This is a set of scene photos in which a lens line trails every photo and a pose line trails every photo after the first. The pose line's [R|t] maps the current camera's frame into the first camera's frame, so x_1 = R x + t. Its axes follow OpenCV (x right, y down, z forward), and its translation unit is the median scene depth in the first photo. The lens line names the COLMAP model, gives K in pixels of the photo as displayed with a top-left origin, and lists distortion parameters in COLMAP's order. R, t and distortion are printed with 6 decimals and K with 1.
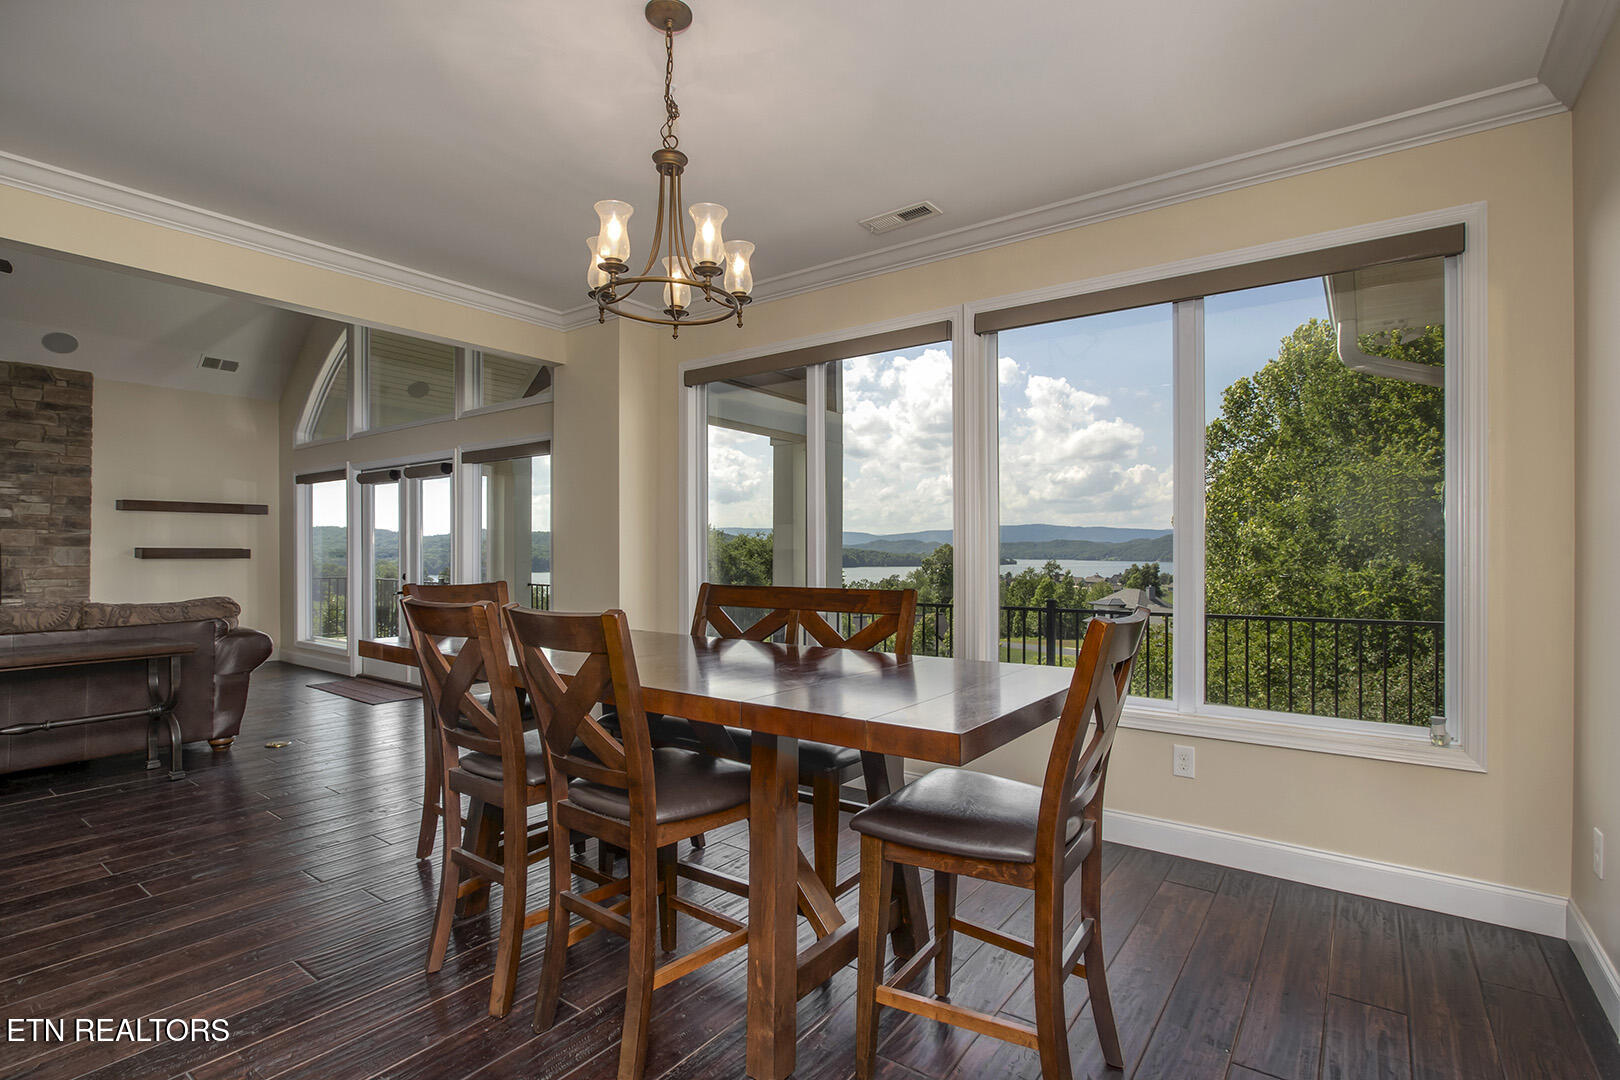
lens RADIAL K [[762.6, 0, 809.7], [0, 762.6, 549.6], [0, 0, 1]] dist [-0.023348, 0.002445]
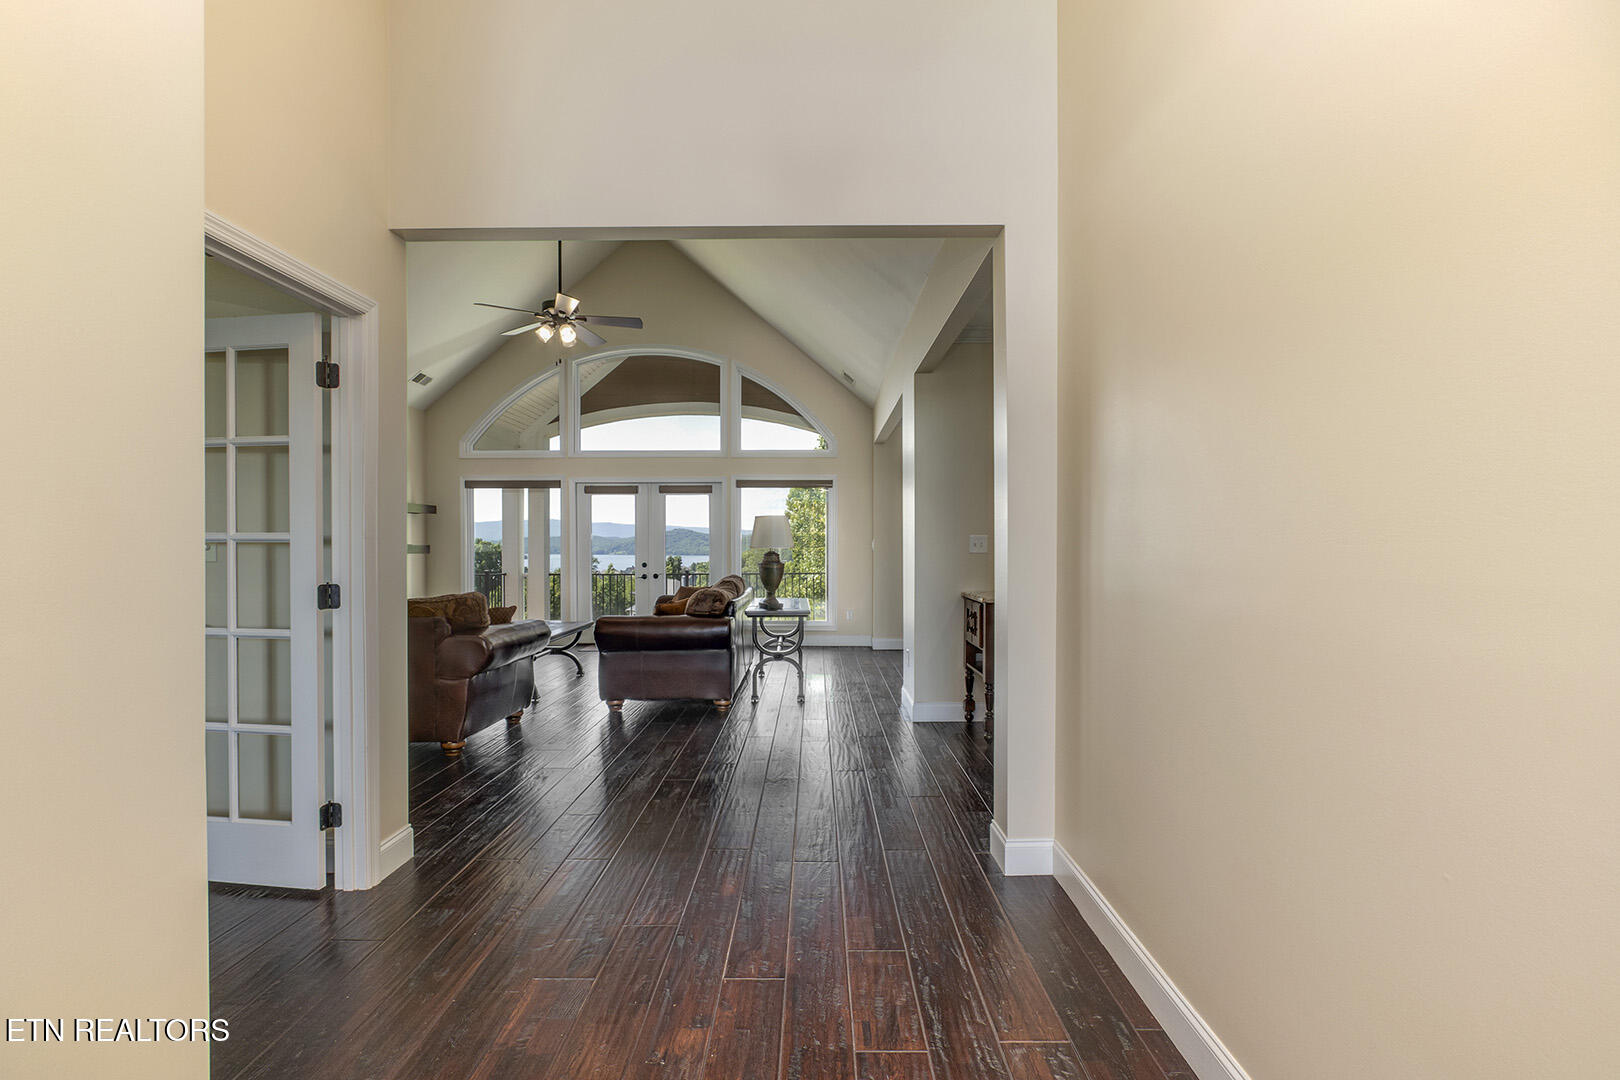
lens RADIAL K [[762.6, 0, 824.0], [0, 762.6, 545.2], [0, 0, 1]] dist [-0.023348, 0.002445]
pose [[0.800688, -0.002738, 0.599076, -1.088361], [0.001651, 0.999996, 0.002363, -0.002559], [-0.599080, -0.000903, 0.800689, -0.288217]]
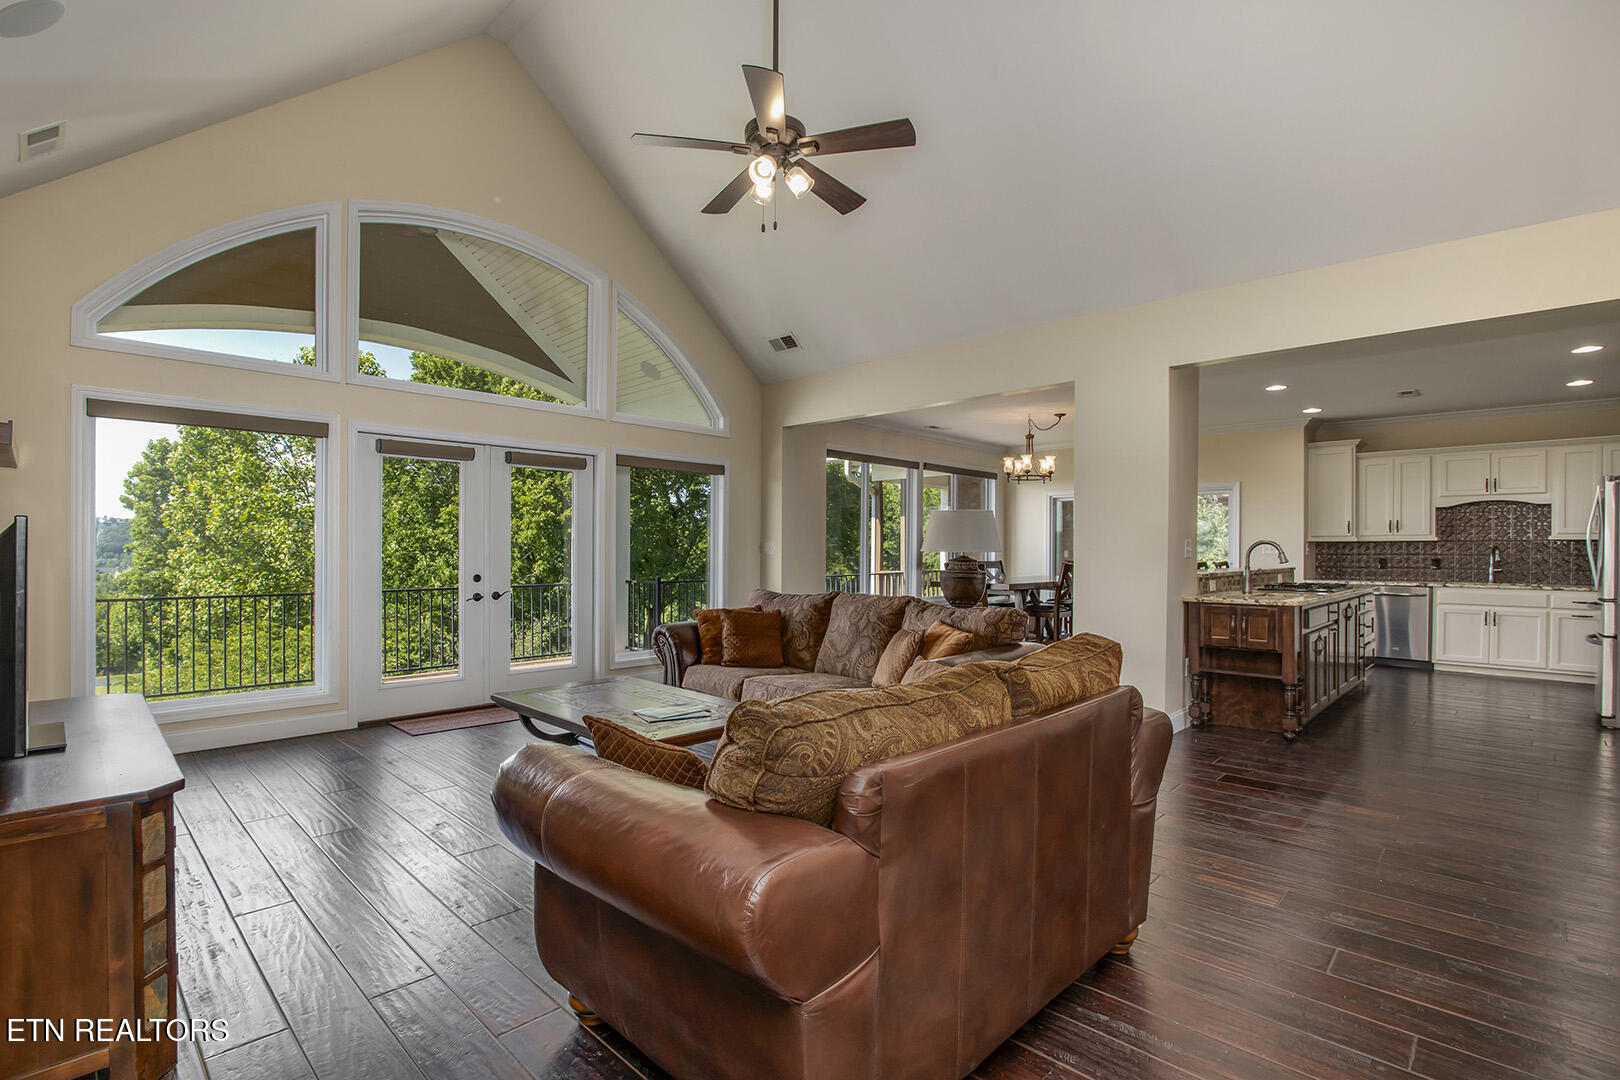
lens RADIAL K [[762.6, 0, 808.4], [0, 762.6, 551.1], [0, 0, 1]] dist [-0.023348, 0.002445]
pose [[0.128432, -0.001936, 0.991716, -1.301942], [-0.004665, 0.999986, 0.002556, 0.002161], [-0.991707, -0.004954, 0.128421, 0.525457]]
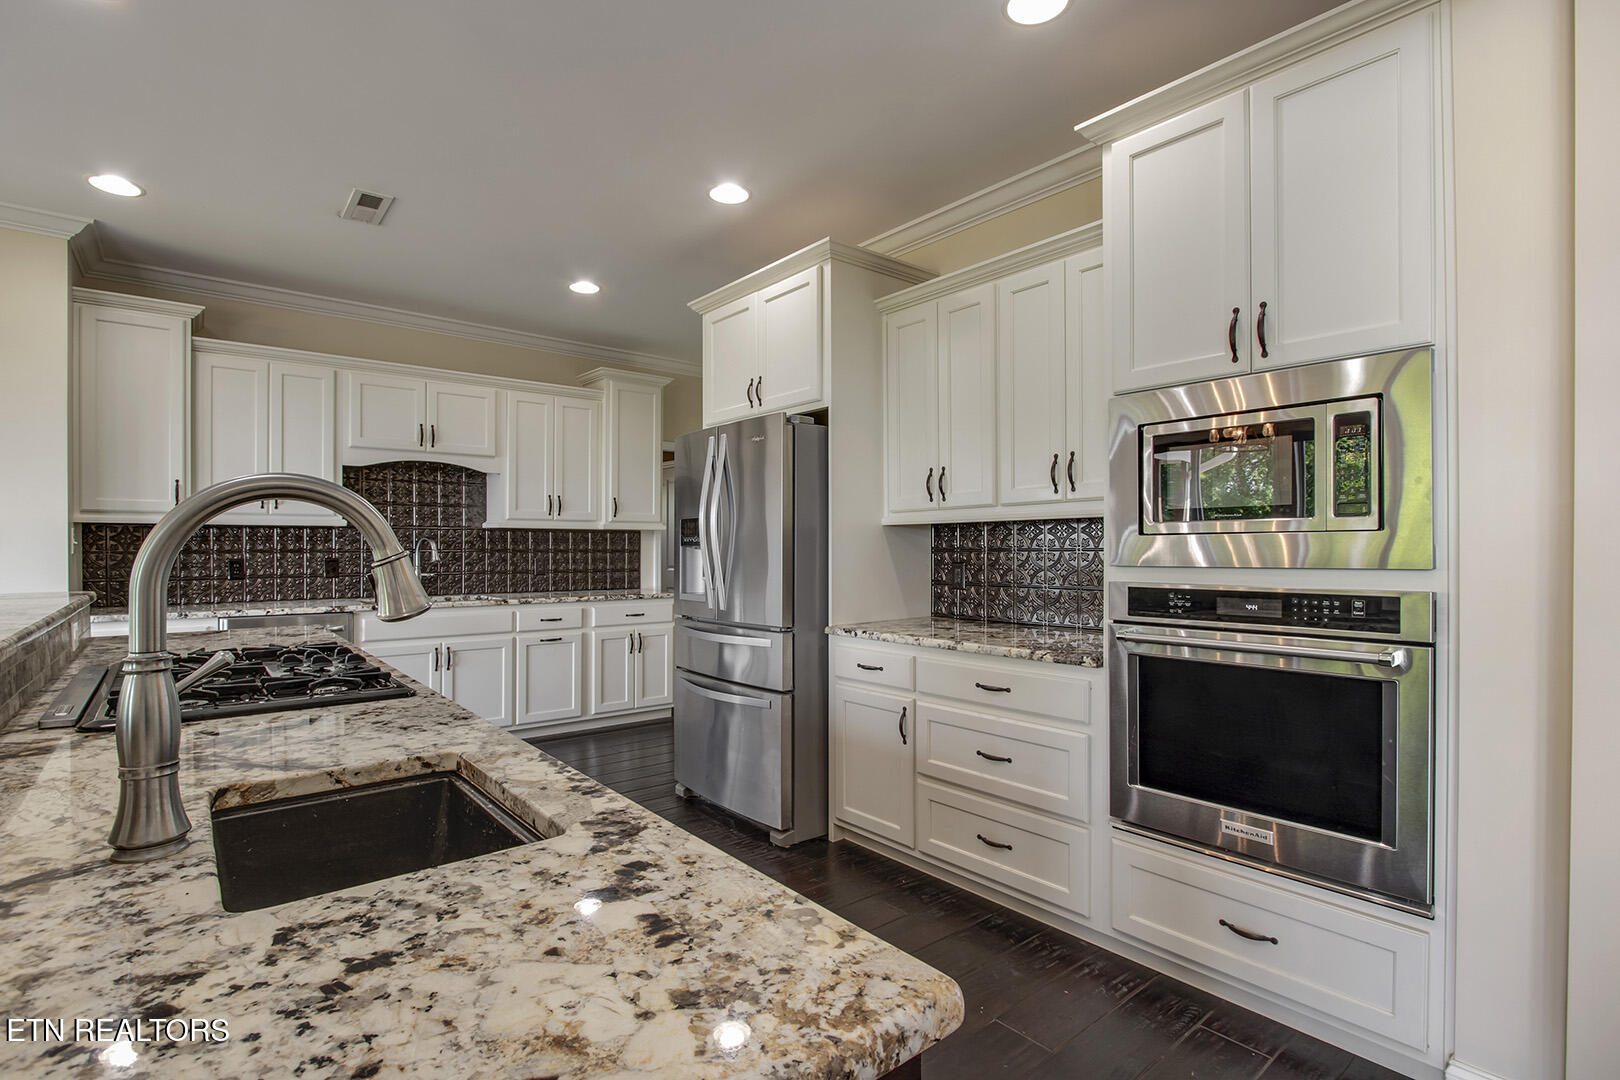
lens RADIAL K [[762.6, 0, 809.7], [0, 762.6, 552.5], [0, 0, 1]] dist [-0.023348, 0.002445]
pose [[-0.973269, -0.002791, 0.229651, -0.574070], [-0.001527, 0.999983, 0.005683, 0.002692], [-0.229663, 0.005181, -0.973256, 0.252526]]
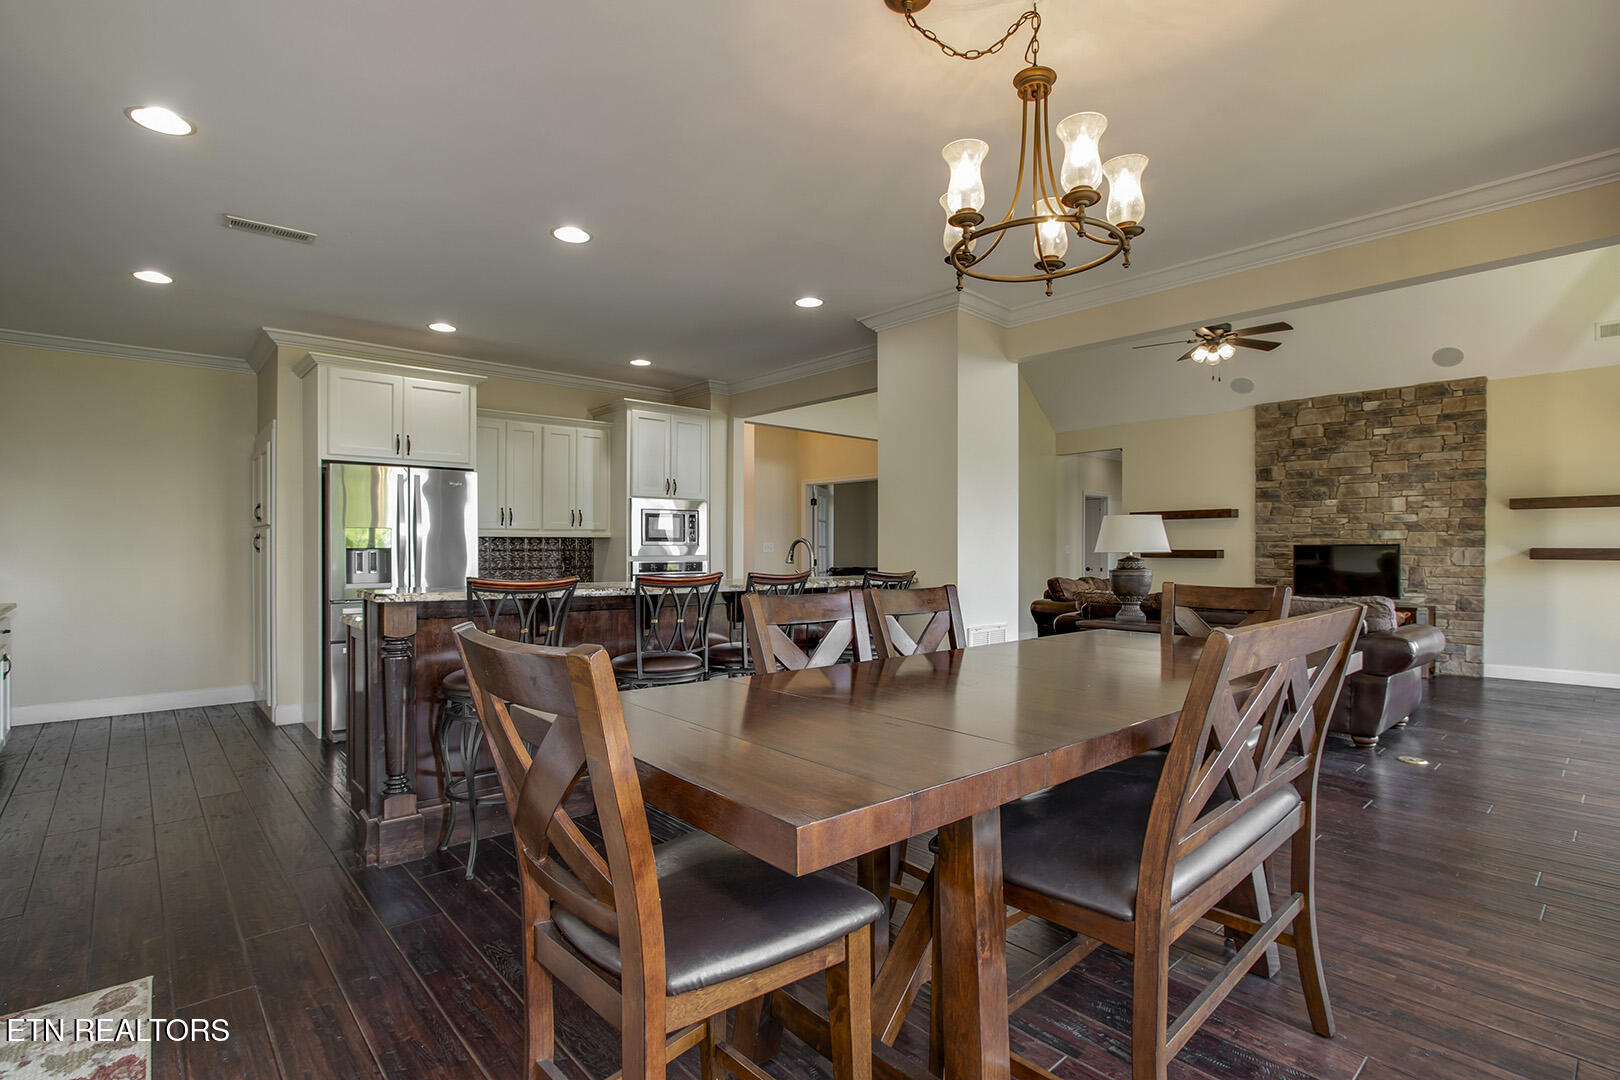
lens RADIAL K [[762.6, 0, 820.0], [0, 762.6, 552.7], [0, 0, 1]] dist [-0.023348, 0.002445]
pose [[-0.194064, 0.002451, -0.980986, 0.222750], [-0.001955, 0.999994, 0.002885, 0.002743], [0.980987, 0.002478, -0.194058, 0.314275]]
